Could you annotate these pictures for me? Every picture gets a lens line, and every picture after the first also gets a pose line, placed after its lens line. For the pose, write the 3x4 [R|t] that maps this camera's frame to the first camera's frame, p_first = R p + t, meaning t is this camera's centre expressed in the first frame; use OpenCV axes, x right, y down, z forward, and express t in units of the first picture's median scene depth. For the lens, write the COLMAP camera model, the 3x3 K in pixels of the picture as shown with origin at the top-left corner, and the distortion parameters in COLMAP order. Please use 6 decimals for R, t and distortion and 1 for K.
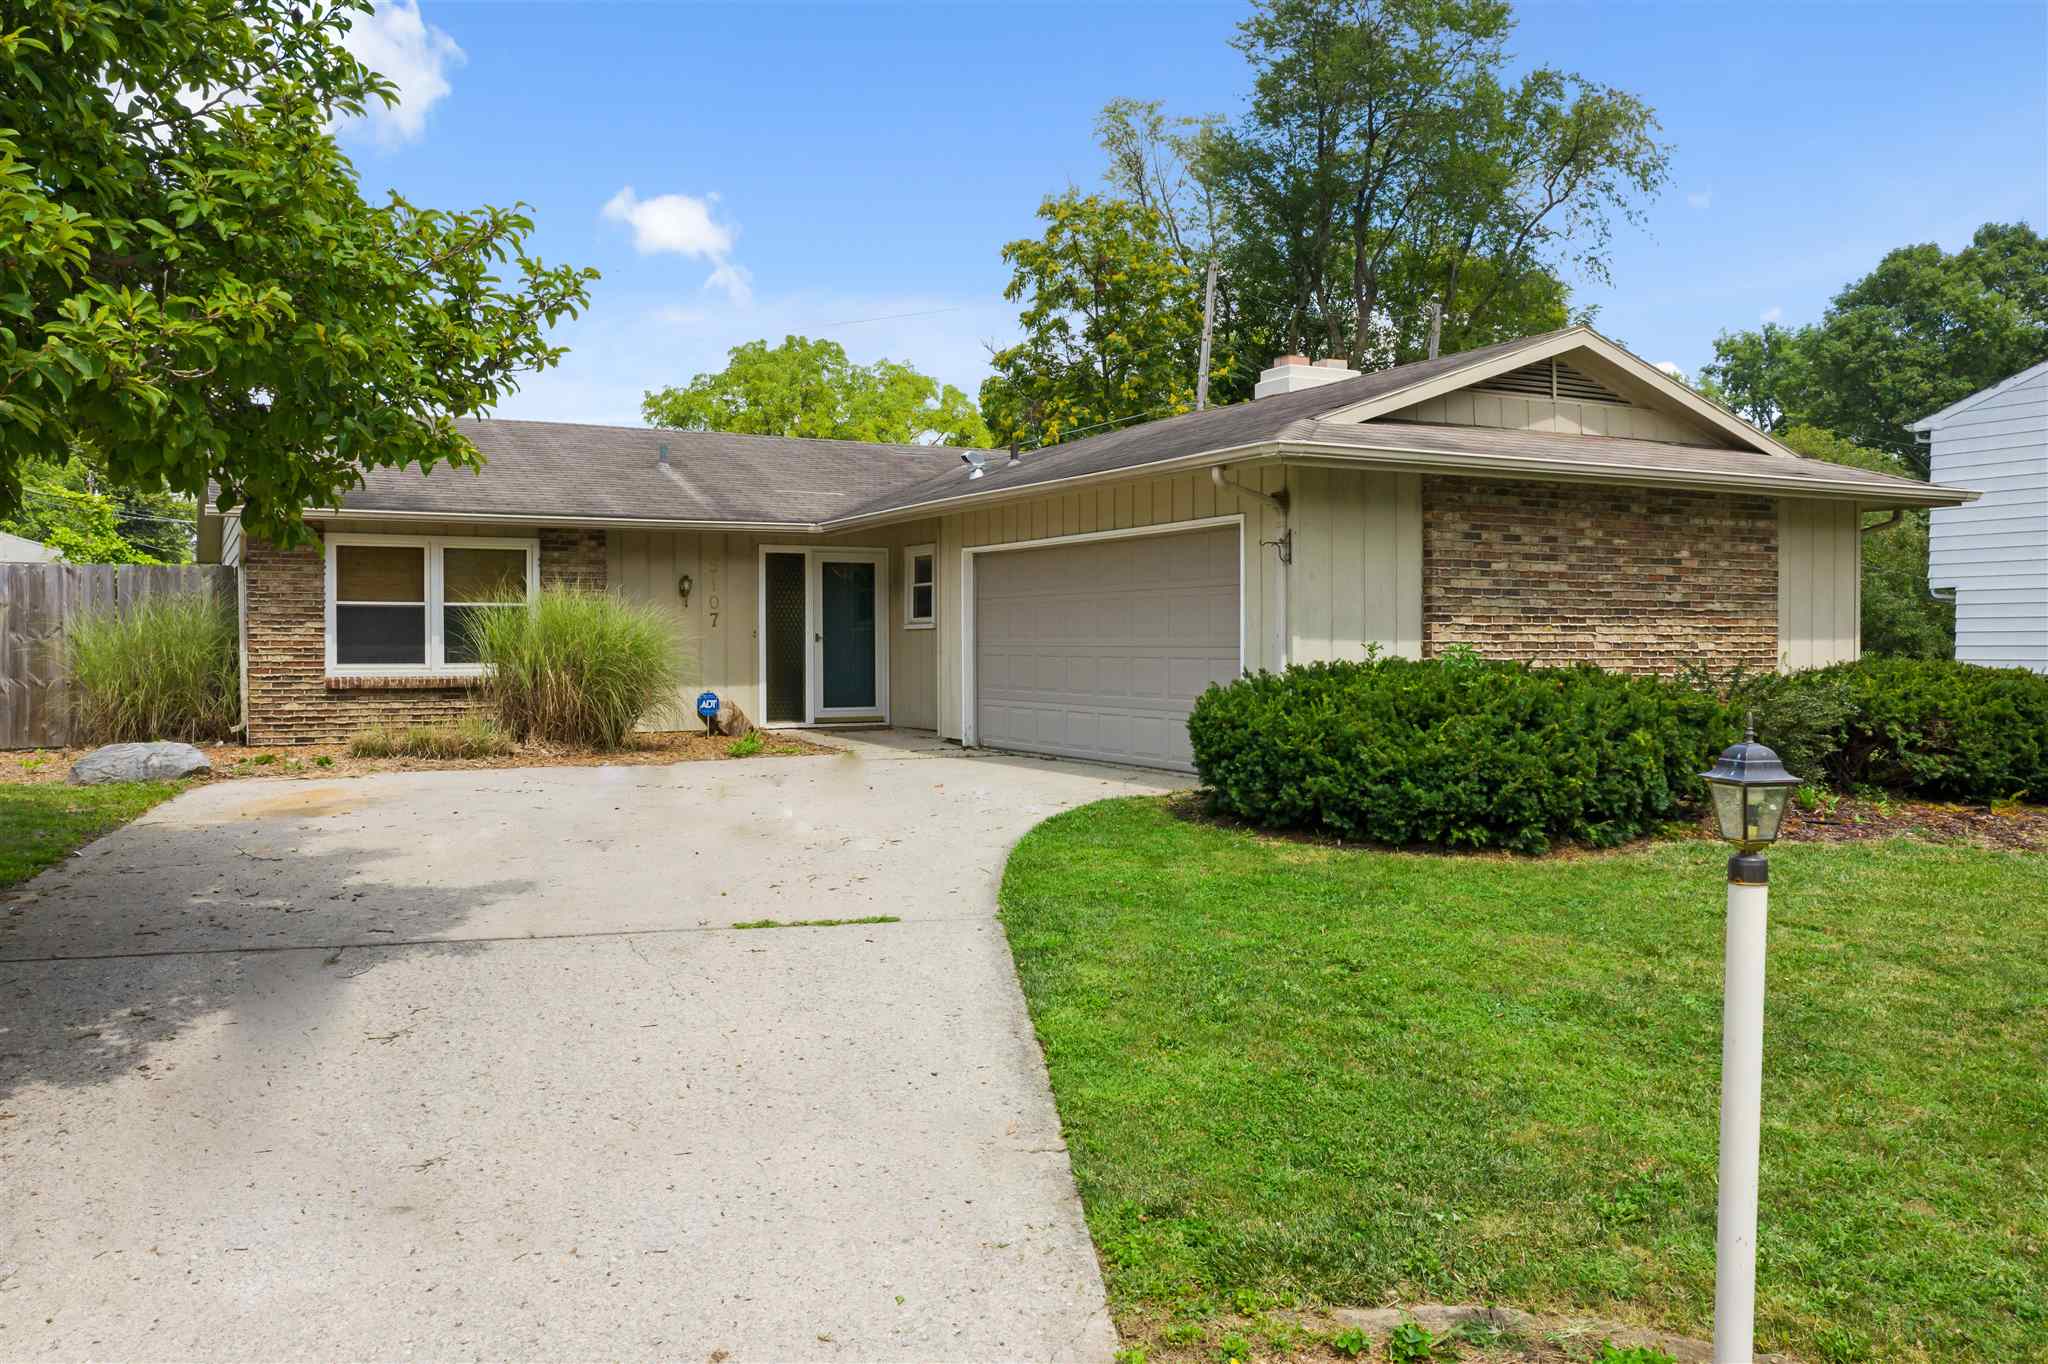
lens RADIAL K [[1592.4, 0, 1015.1], [0, 1592.4, 680.9], [0, 0, 1]] dist [-0.013801, 0.003743]
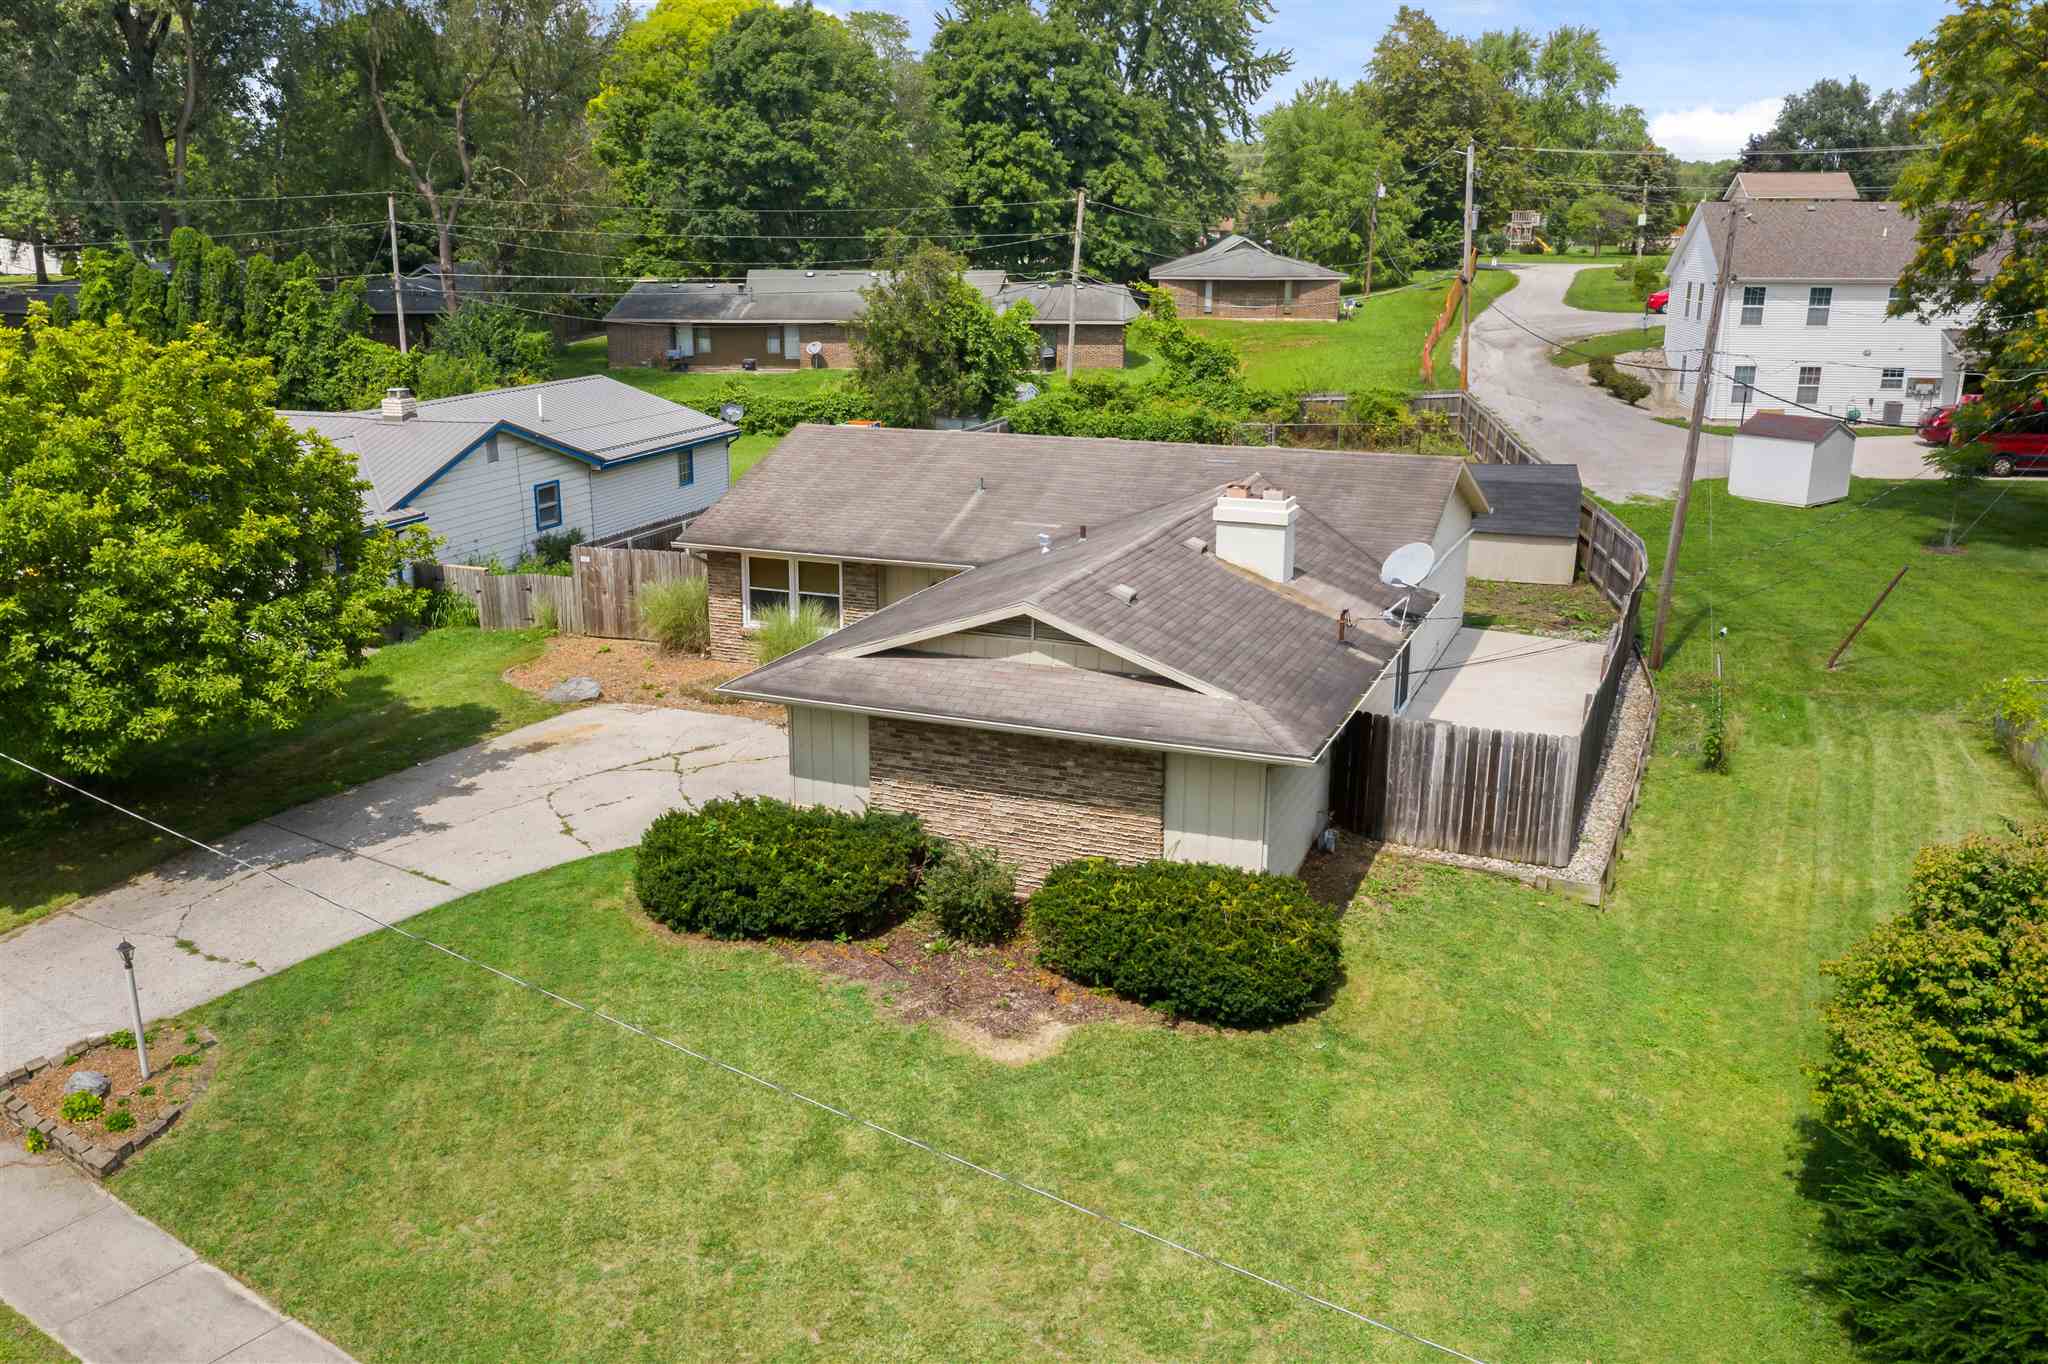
lens RADIAL K [[1669.2, 0, 986.0], [0, 1669.2, 722.5], [0, 0, 1]] dist [-0.013558, 0.003830]
pose [[0.638029, 0.221211, -0.737553, 1.492359], [-0.019345, 0.962149, 0.271838, -0.531489], [0.769769, -0.159172, 0.618158, -0.008583]]
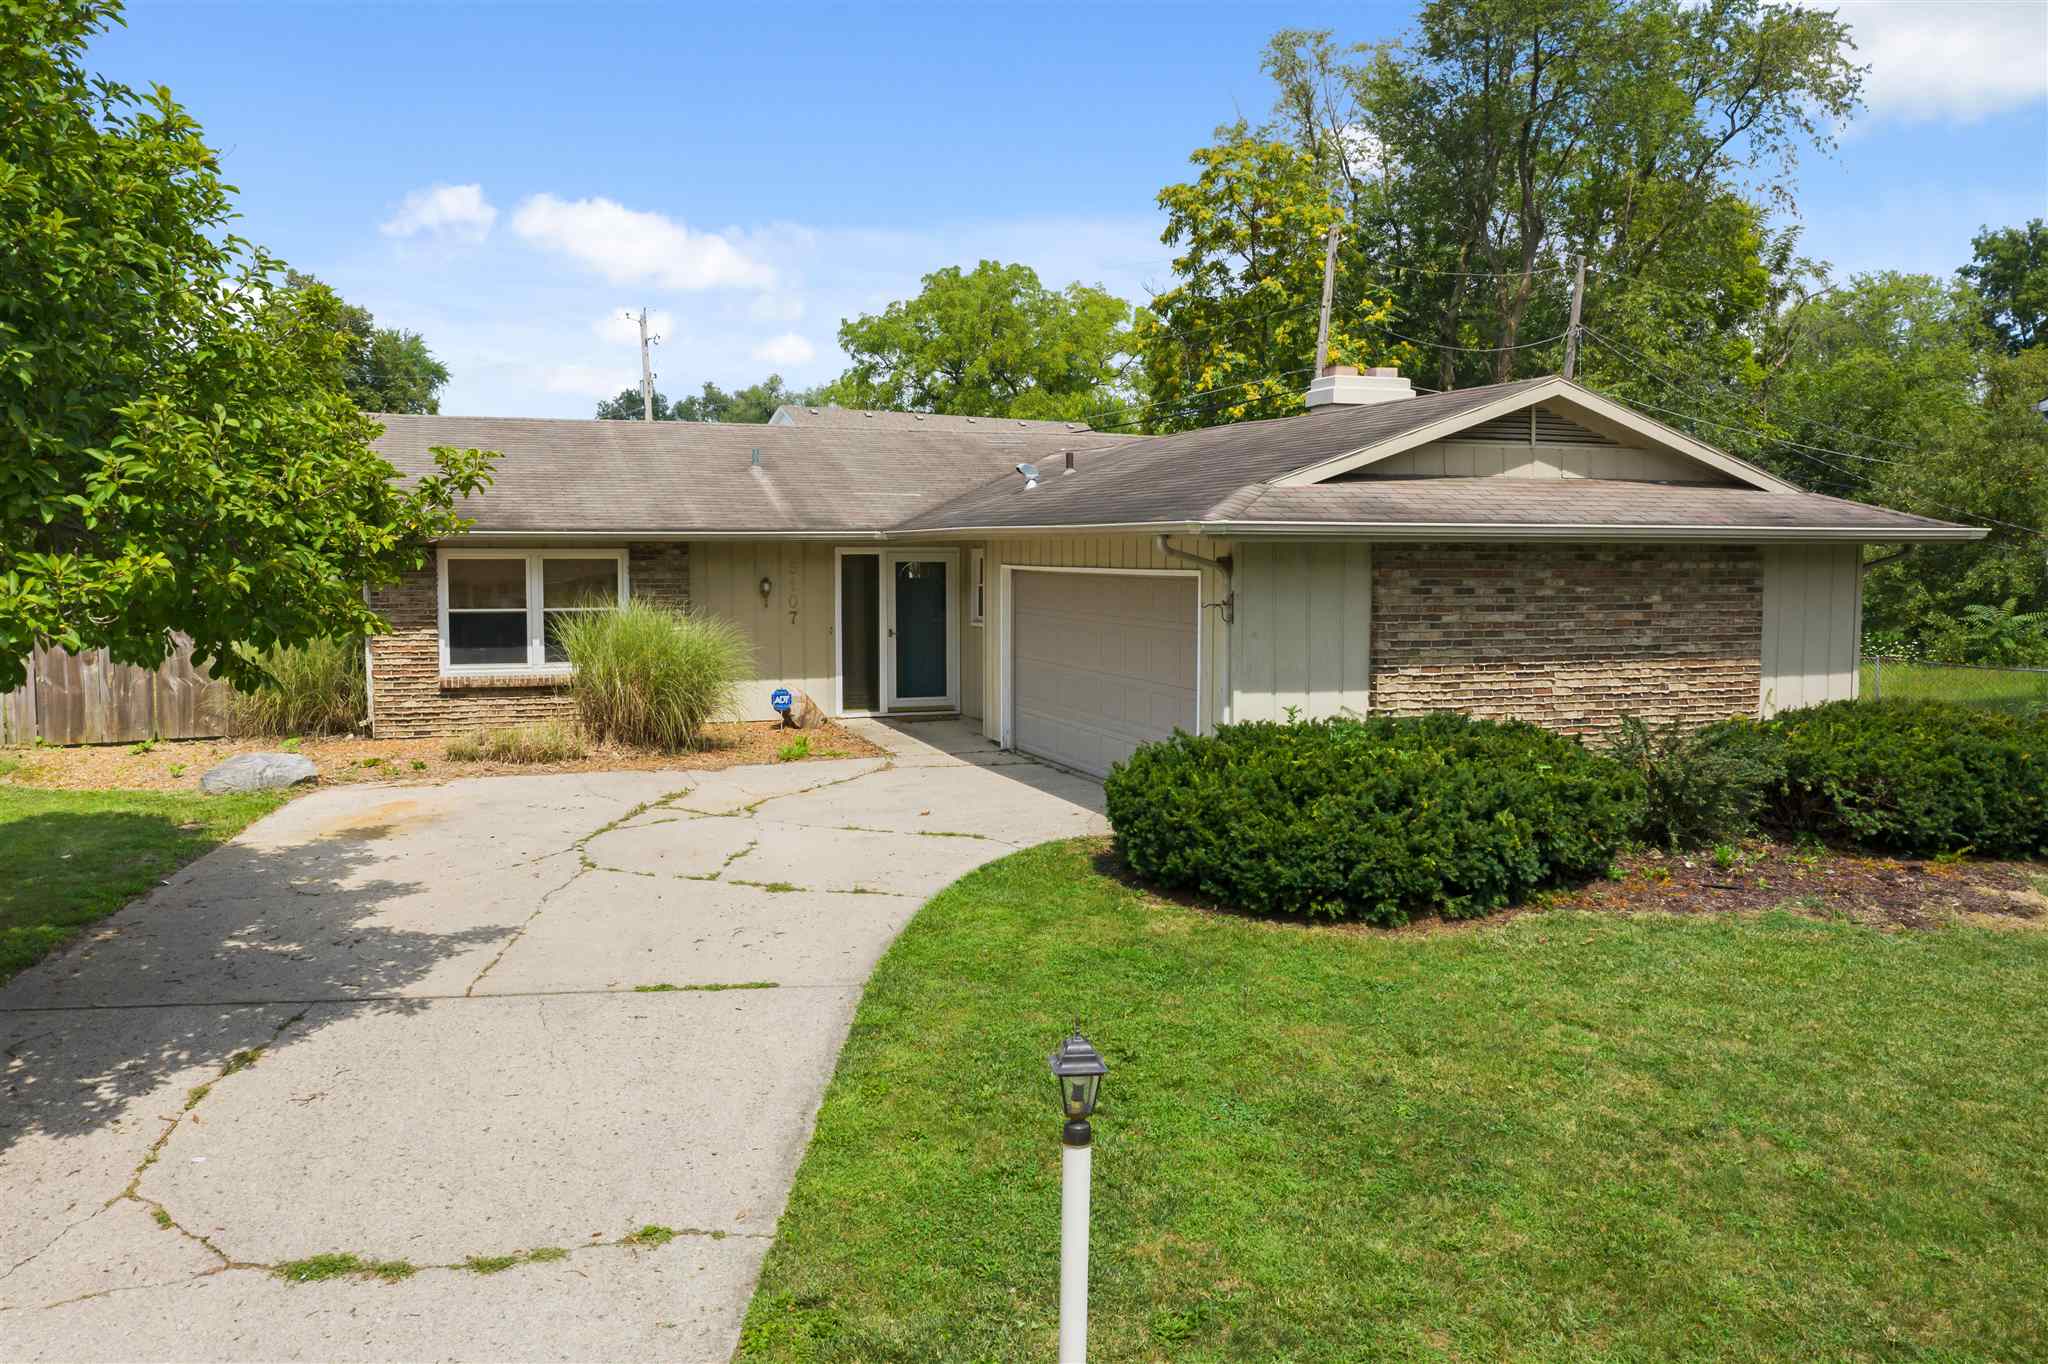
lens RADIAL K [[1584.8, 0, 1018.9], [0, 1584.8, 685.3], [0, 0, 1]] dist [-0.009947, 0.001106]
pose [[0.991255, 0.014217, -0.131192, 0.147359], [-0.006207, 0.998102, 0.061269, -0.083391], [0.131814, -0.059919, 0.989462, -0.069060]]
